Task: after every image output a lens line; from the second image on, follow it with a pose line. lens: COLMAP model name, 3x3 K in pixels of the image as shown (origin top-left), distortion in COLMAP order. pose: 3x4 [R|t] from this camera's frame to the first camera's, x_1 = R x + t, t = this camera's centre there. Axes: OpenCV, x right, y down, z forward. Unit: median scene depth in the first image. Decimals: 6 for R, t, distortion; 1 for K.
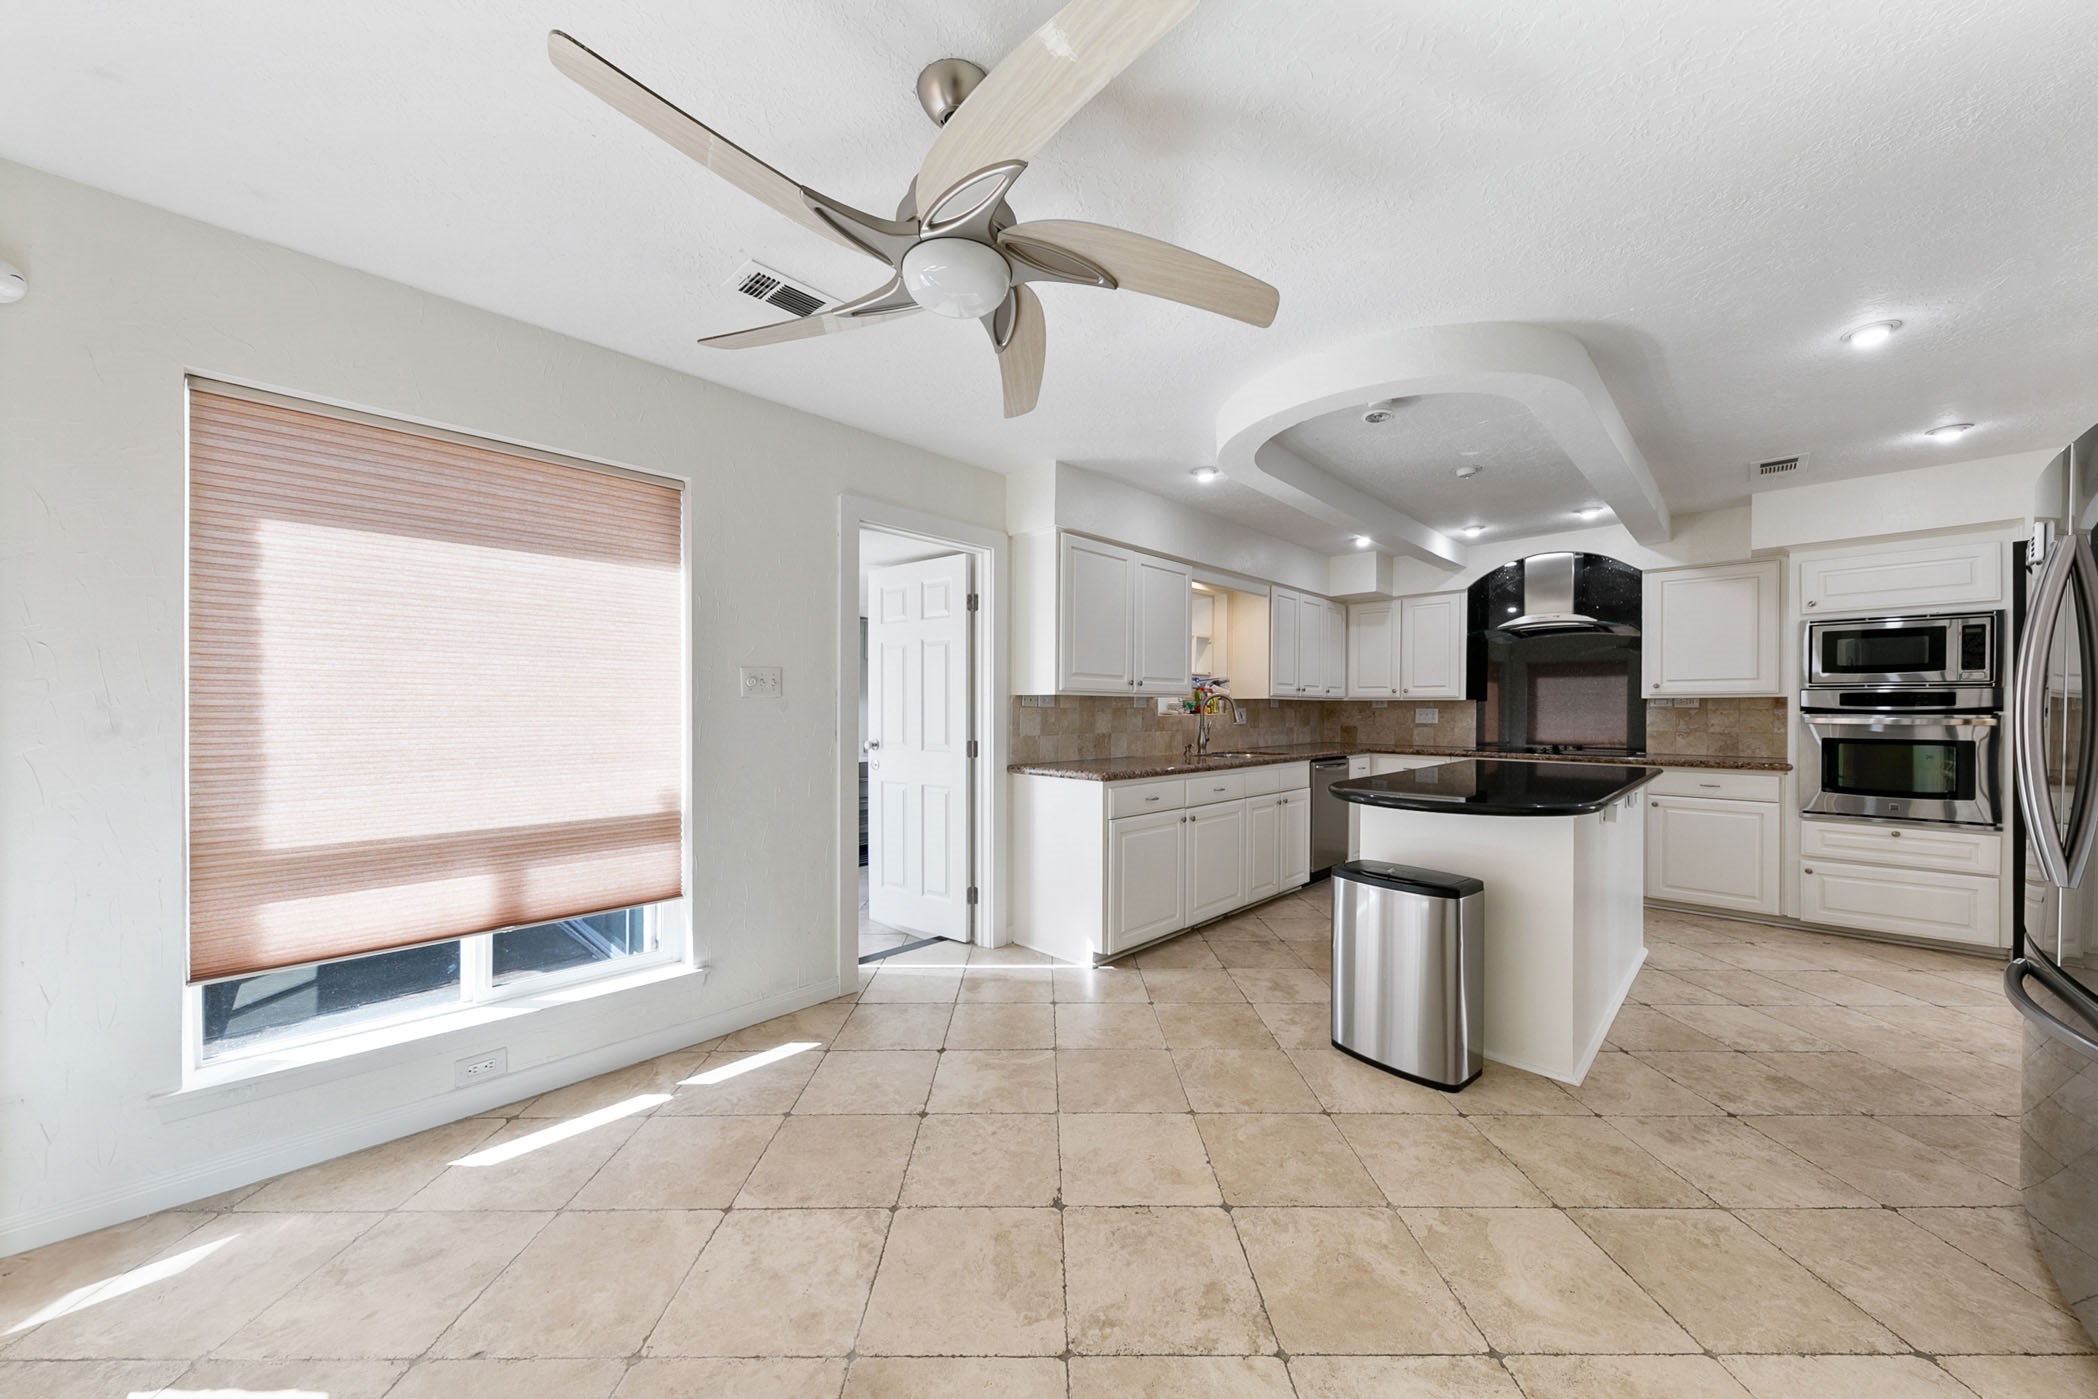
lens RADIAL K [[724.5, 0, 1053.9], [0, 724.5, 710.8], [0, 0, 1]] dist [0.015123, -0.005720]
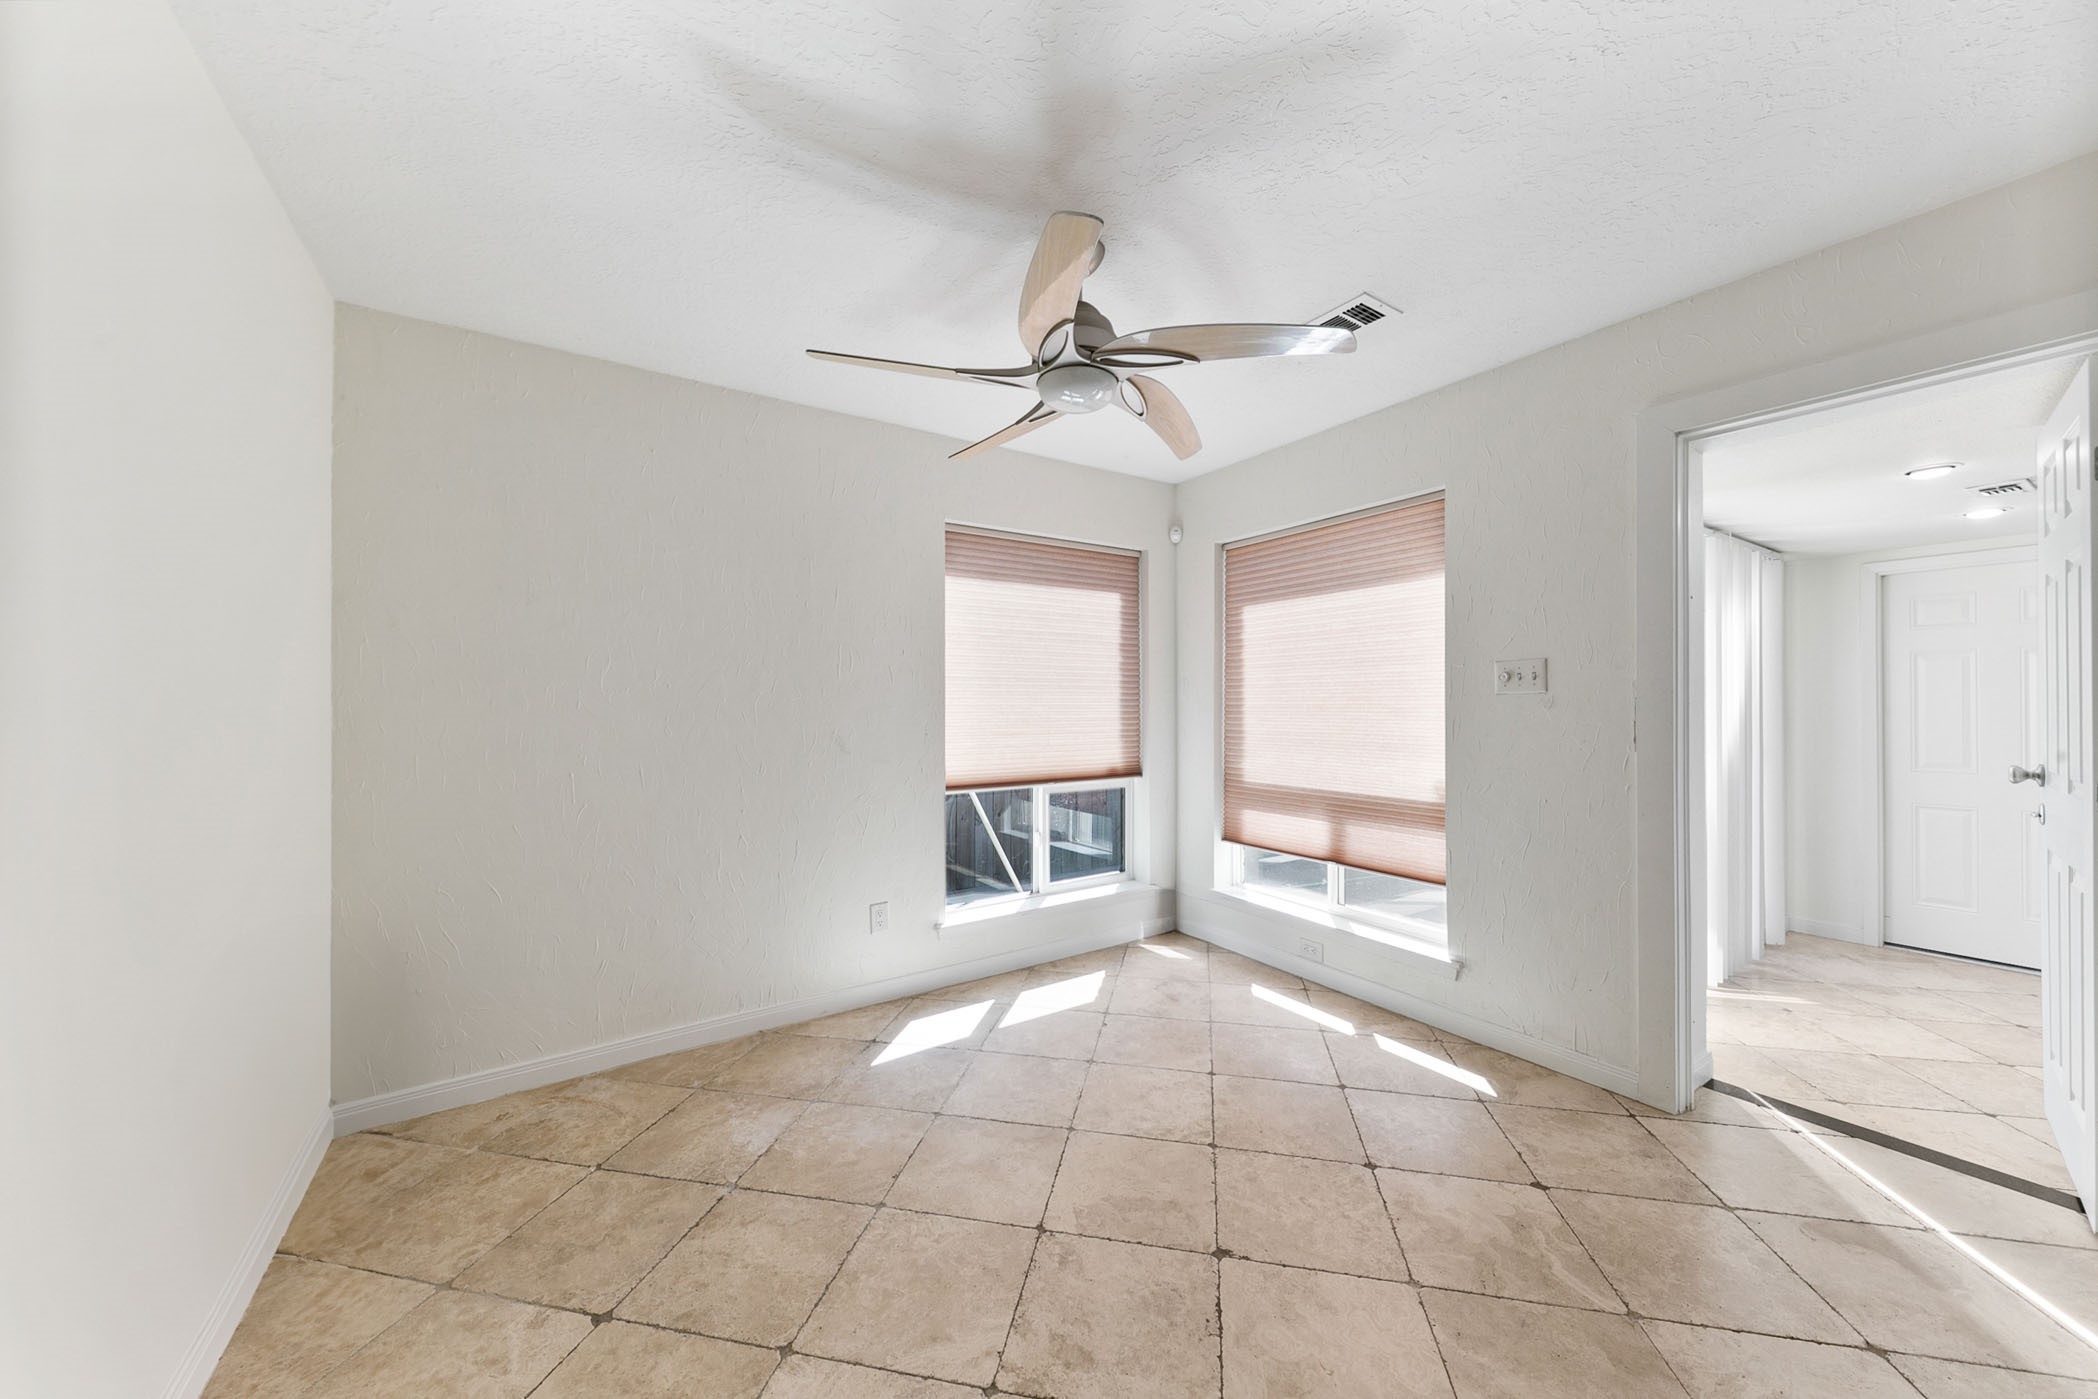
lens RADIAL K [[727.5, 0, 1042.5], [0, 727.5, 701.5], [0, 0, 1]] dist [0.000462, -0.000161]
pose [[-0.223092, -0.004197, -0.974788, 0.709183], [-0.000996, 0.999991, -0.004078, -0.006065], [0.974797, 0.000061, -0.223094, 0.738879]]
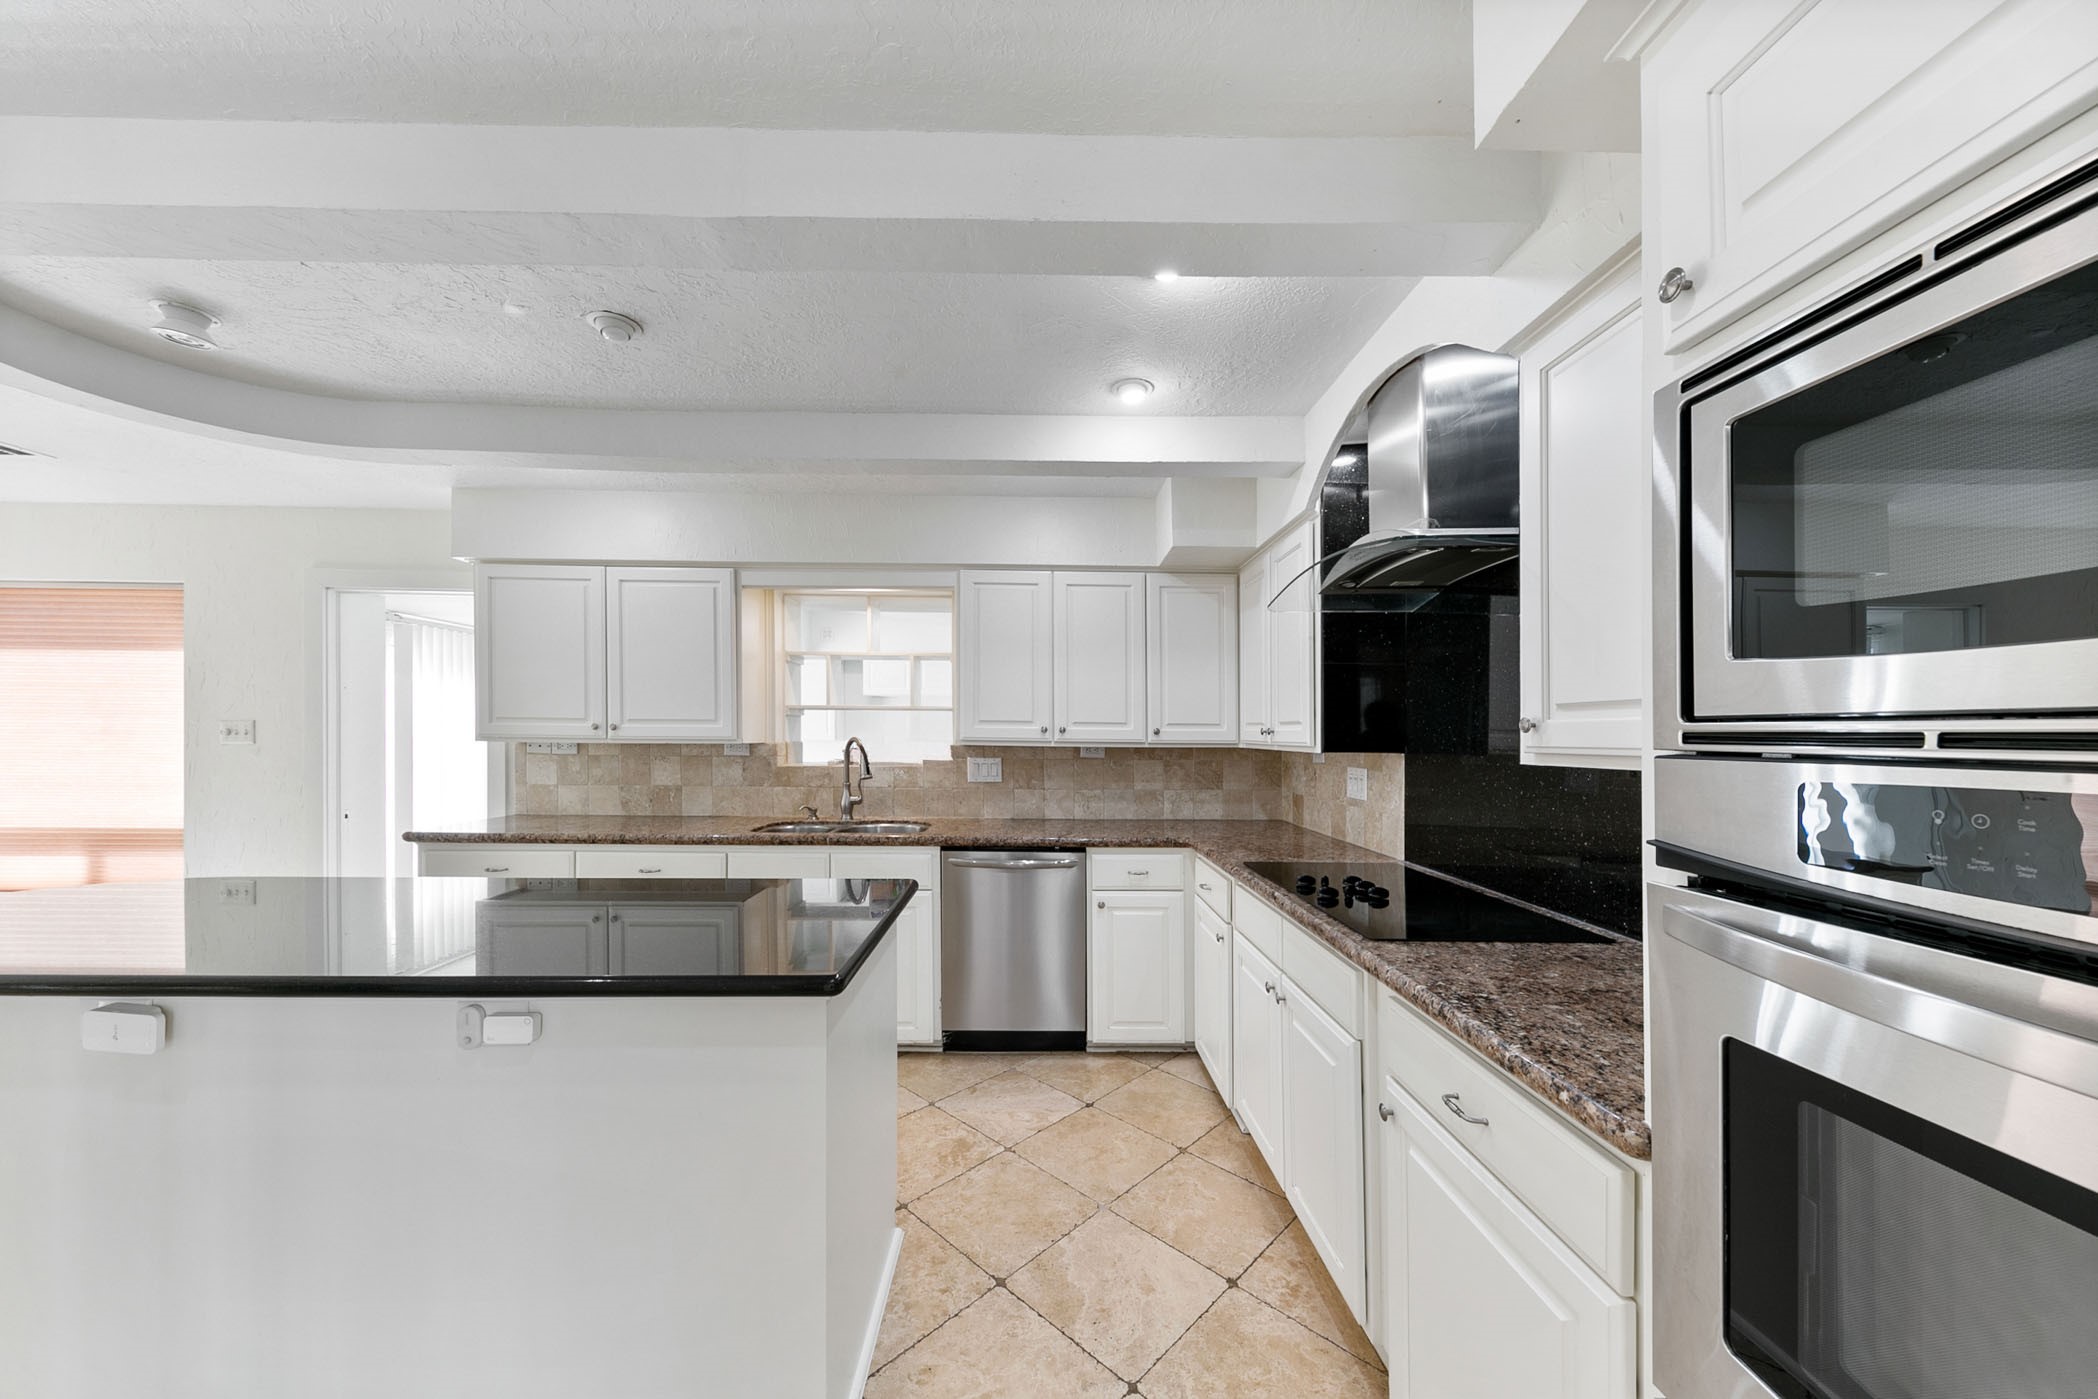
lens RADIAL K [[738.3, 0, 1047.4], [0, 738.3, 737.7], [0, 0, 1]] dist [0.000263, -0.000043]
pose [[0.711524, 0.008961, -0.702605, 1.756940], [-0.009206, 0.999952, 0.003431, -0.056787], [0.702602, 0.004027, 0.711572, 1.268620]]
